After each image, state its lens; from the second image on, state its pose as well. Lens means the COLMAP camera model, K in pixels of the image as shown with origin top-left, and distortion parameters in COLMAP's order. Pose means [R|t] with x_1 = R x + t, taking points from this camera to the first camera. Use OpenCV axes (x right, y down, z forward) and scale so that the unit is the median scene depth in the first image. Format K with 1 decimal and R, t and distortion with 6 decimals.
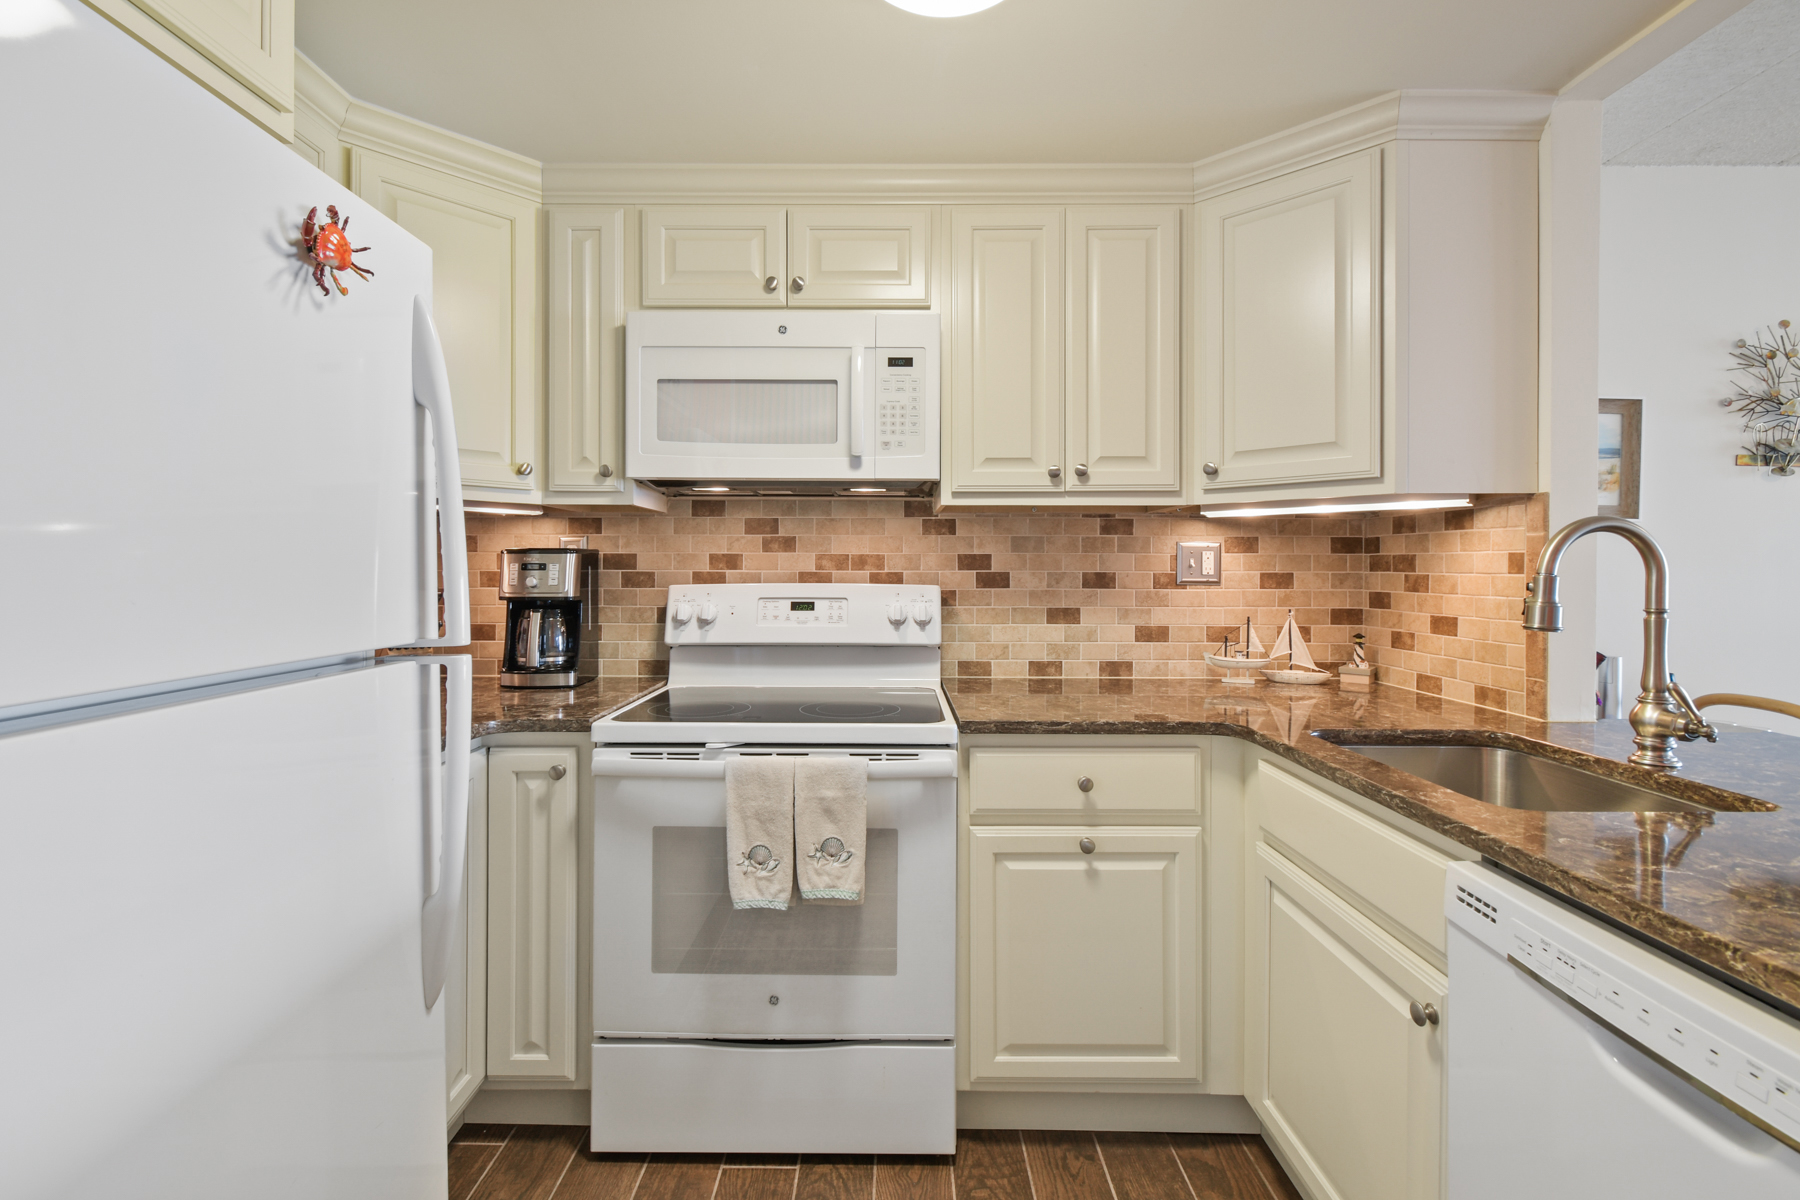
lens RADIAL K [[813.4, 0, 890.3], [0, 813.4, 571.2], [0, 0, 1]] dist [0.004914, -0.002846]
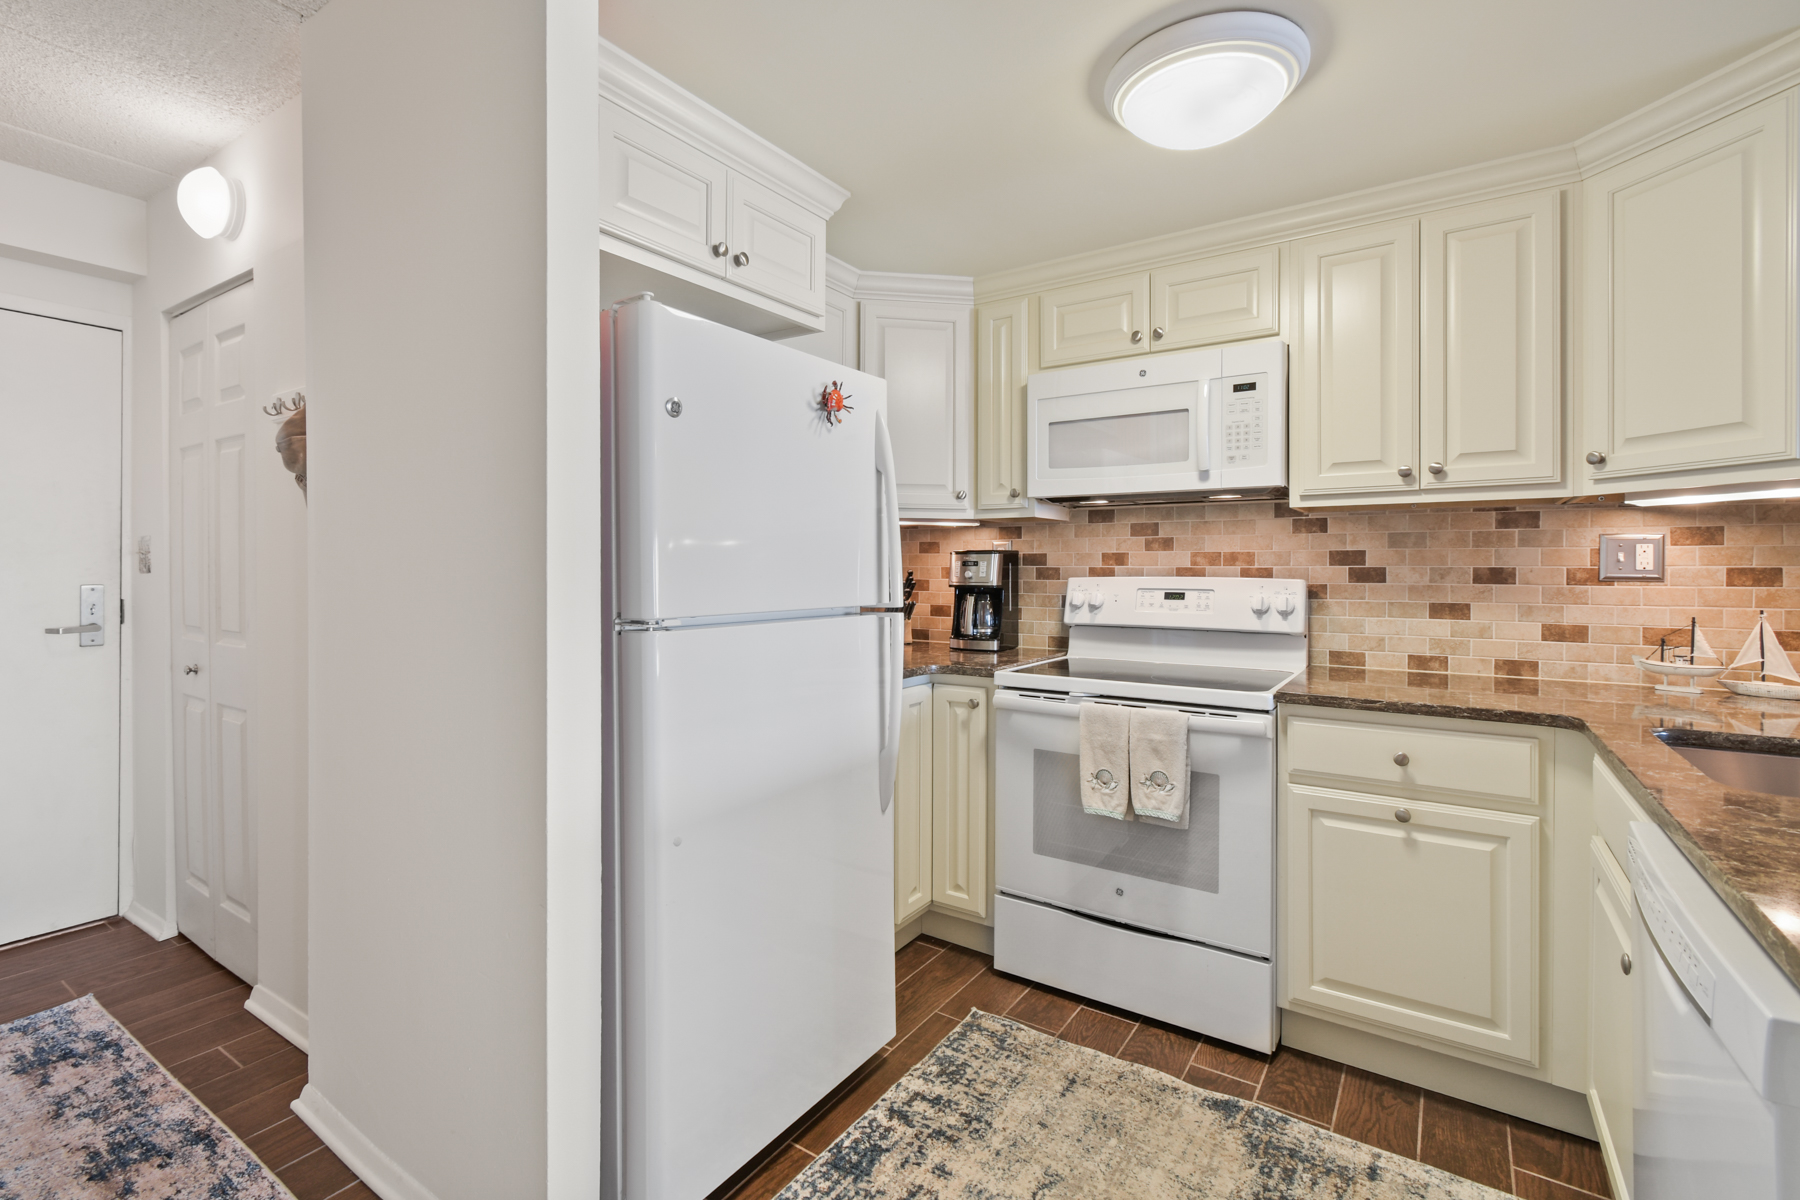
lens RADIAL K [[813.4, 0, 881.7], [0, 813.4, 571.1], [0, 0, 1]] dist [0.004914, -0.002846]
pose [[0.827746, 0.001545, -0.561101, 0.227942], [-0.001136, 0.999999, 0.001079, 0.006419], [0.561102, -0.000256, 0.827746, -0.250814]]
